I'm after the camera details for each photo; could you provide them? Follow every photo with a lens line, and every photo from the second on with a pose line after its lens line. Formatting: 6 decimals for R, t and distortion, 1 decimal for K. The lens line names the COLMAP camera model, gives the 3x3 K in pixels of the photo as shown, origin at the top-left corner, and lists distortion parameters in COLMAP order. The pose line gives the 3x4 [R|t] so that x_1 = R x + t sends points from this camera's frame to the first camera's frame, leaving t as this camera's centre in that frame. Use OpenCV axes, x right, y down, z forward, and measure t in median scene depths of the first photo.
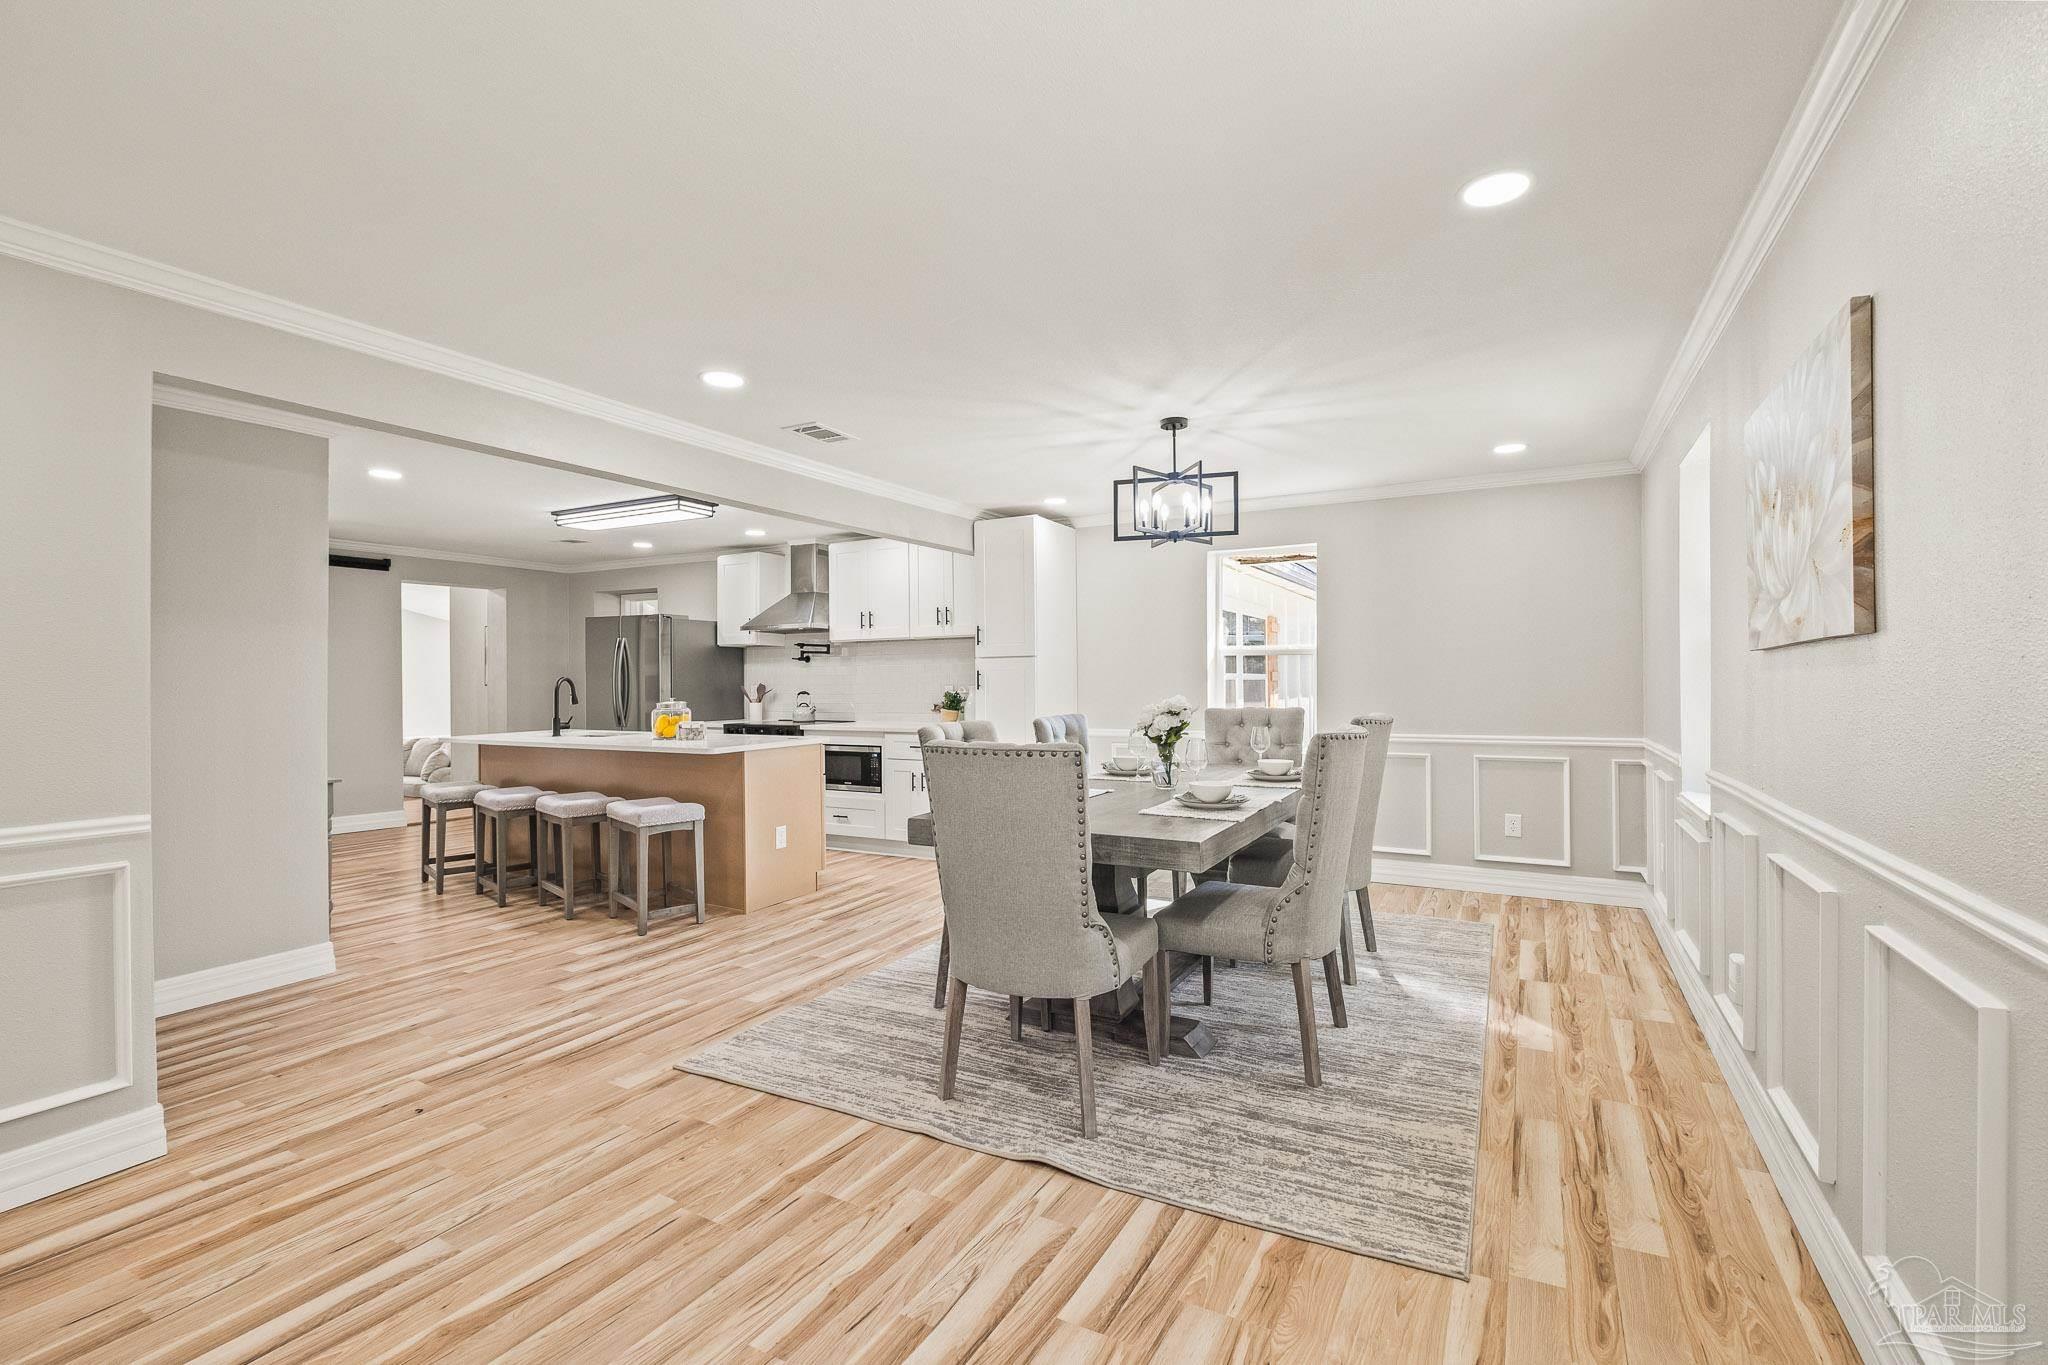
lens RADIAL K [[894.0, 0, 1032.3], [0, 894.0, 682.2], [0, 0, 1]] dist [0.003318, -0.003450]
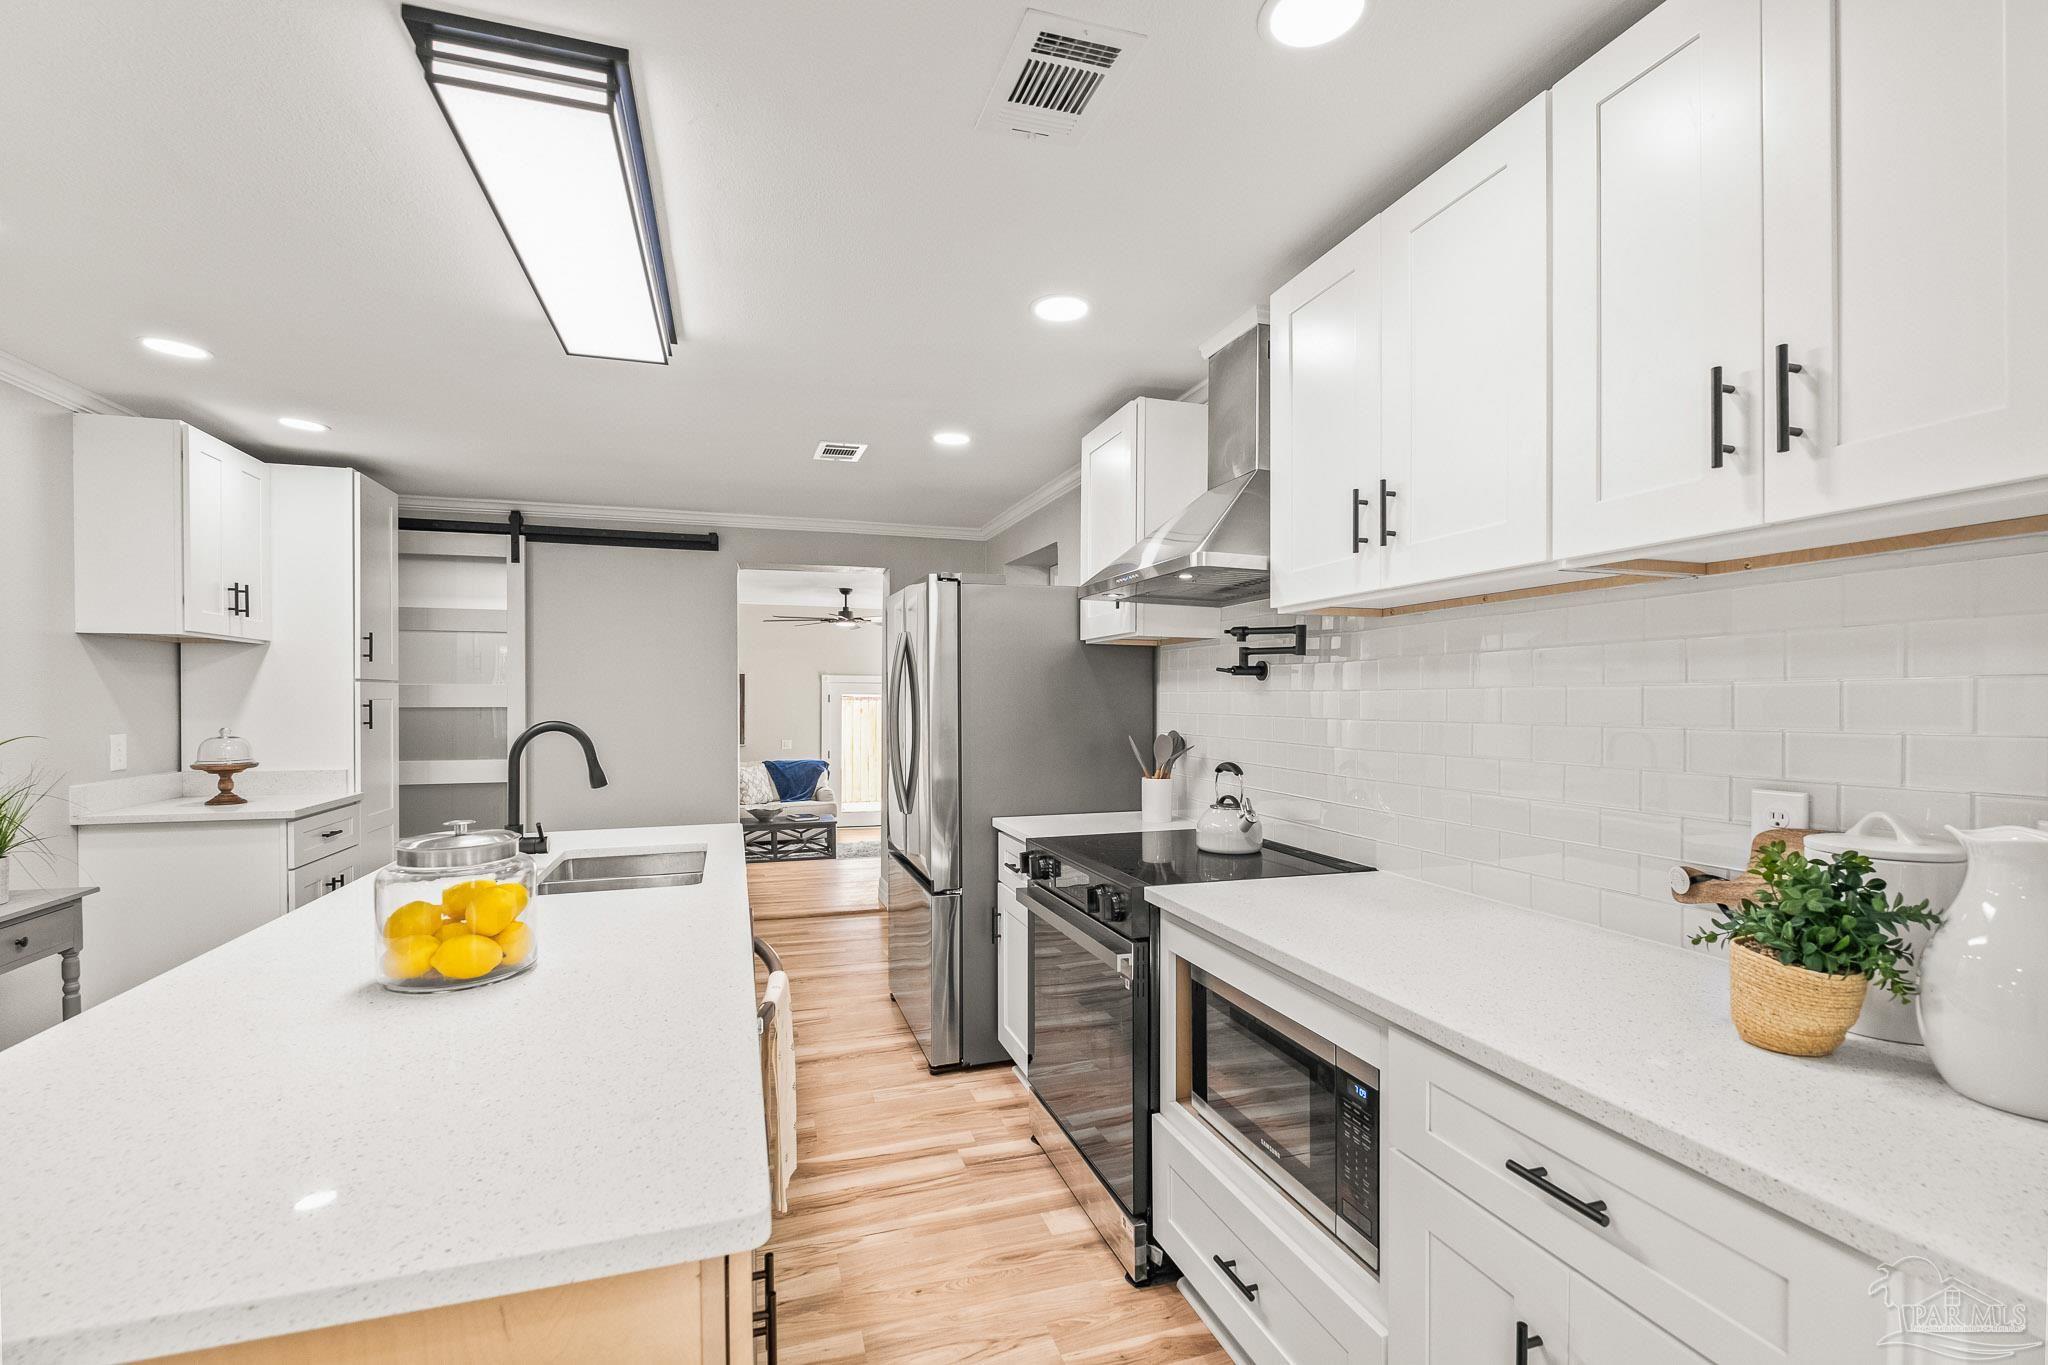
lens RADIAL K [[894.0, 0, 1021.5], [0, 894.0, 694.4], [0, 0, 1]] dist [0.003318, -0.003450]
pose [[0.726555, 0.004647, -0.687093, -0.118704], [-0.005877, 0.999983, 0.000548, -0.025991], [0.687083, 0.003640, 0.726570, 1.101171]]
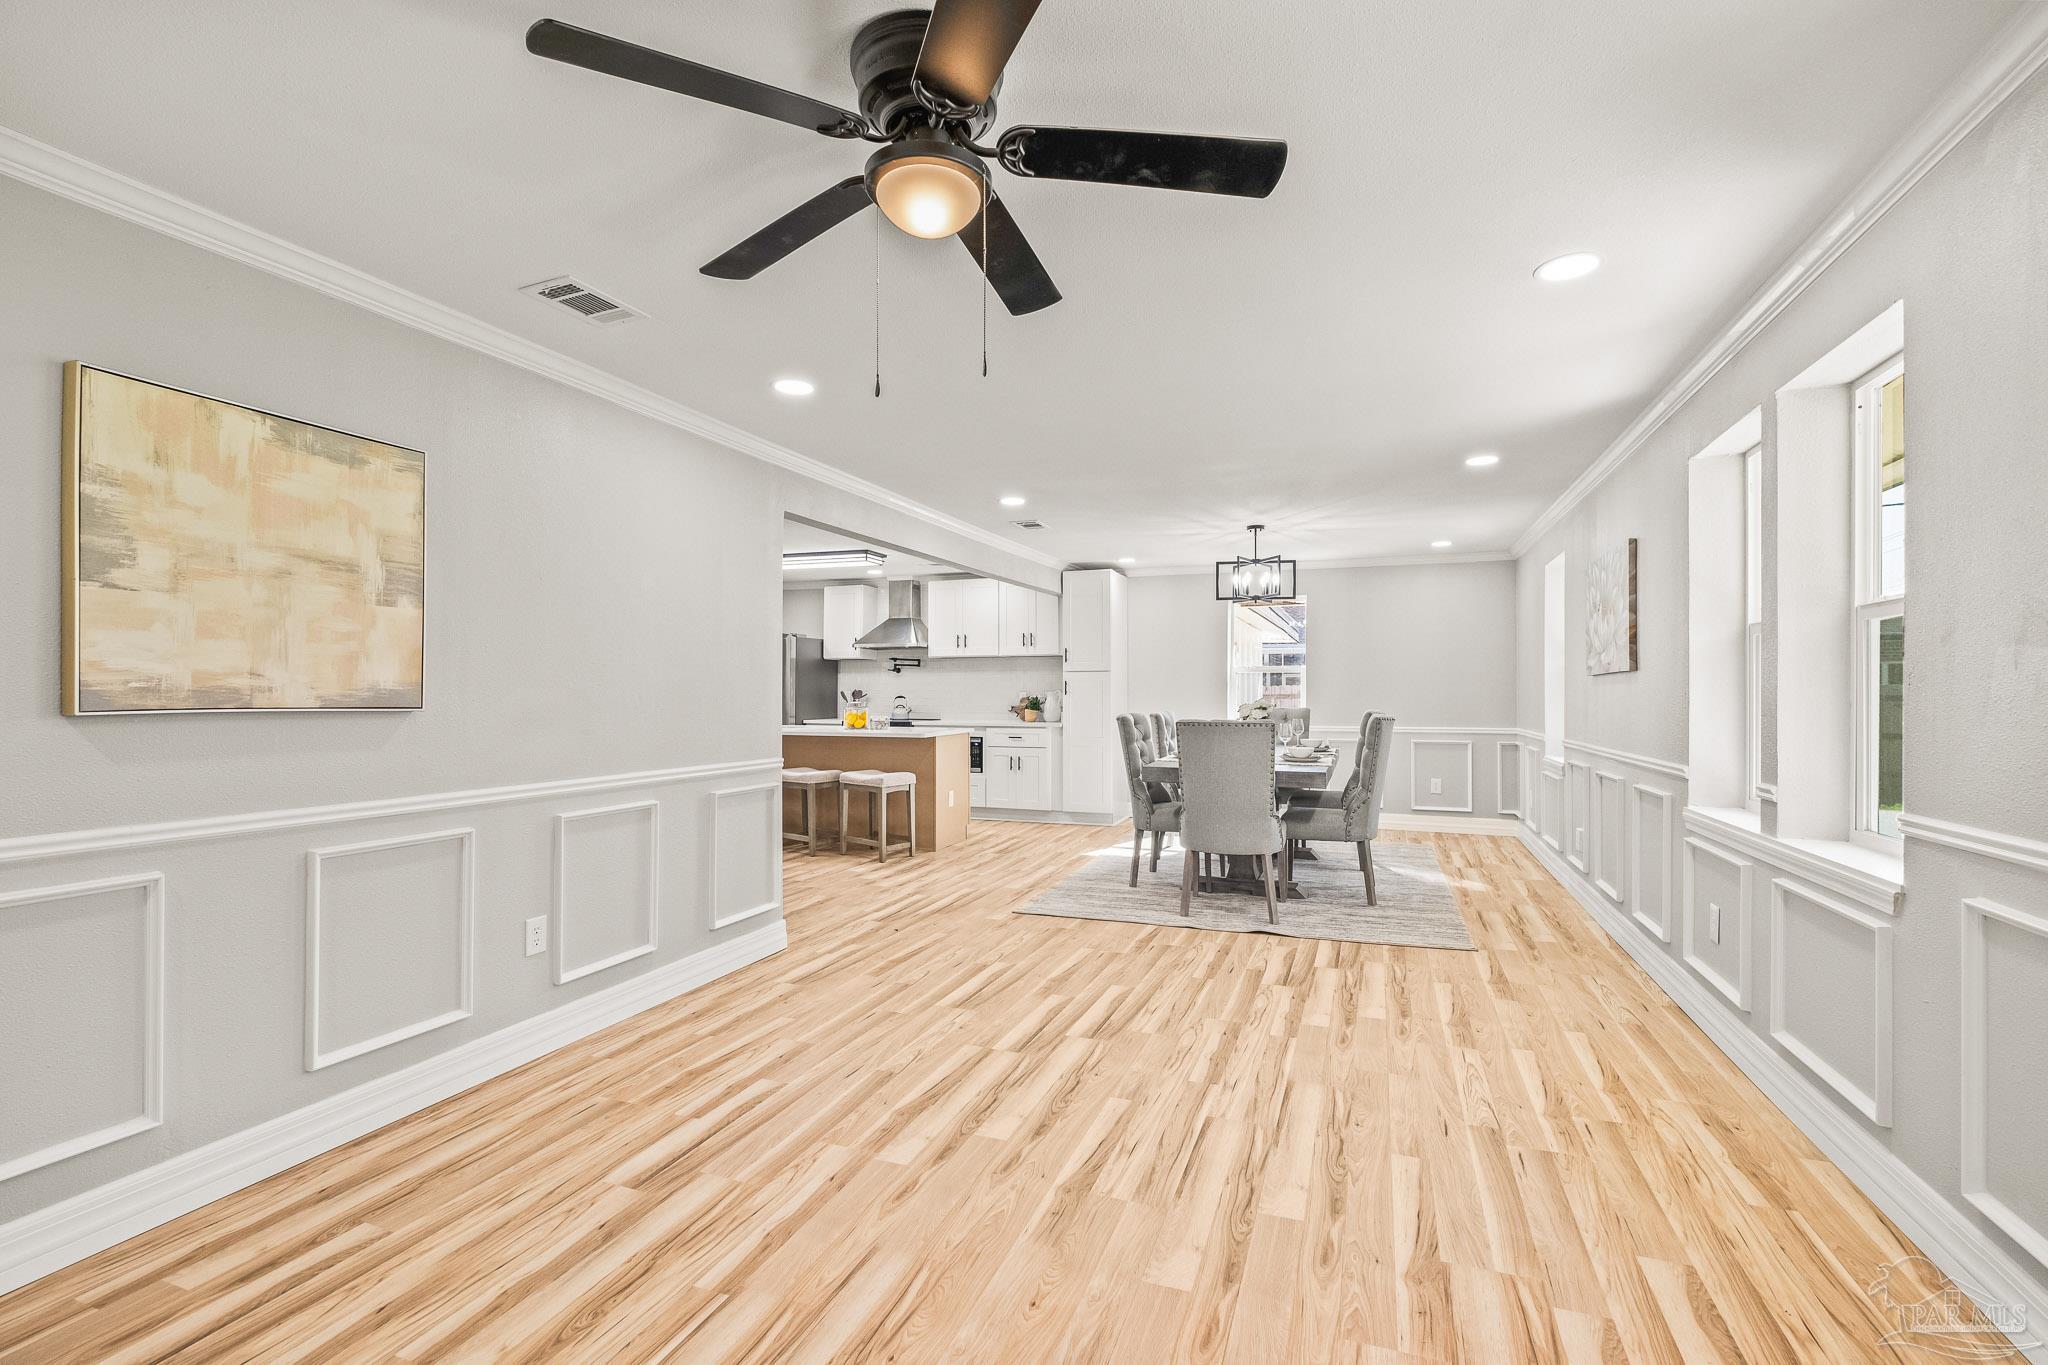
lens RADIAL K [[894.0, 0, 1028.8], [0, 894.0, 687.2], [0, 0, 1]] dist [0.003318, -0.003450]
pose [[0.990425, 0.008344, 0.137800, -0.400274], [-0.007541, 0.999951, -0.006354, 0.007707], [-0.137846, 0.005254, 0.990440, -0.458125]]
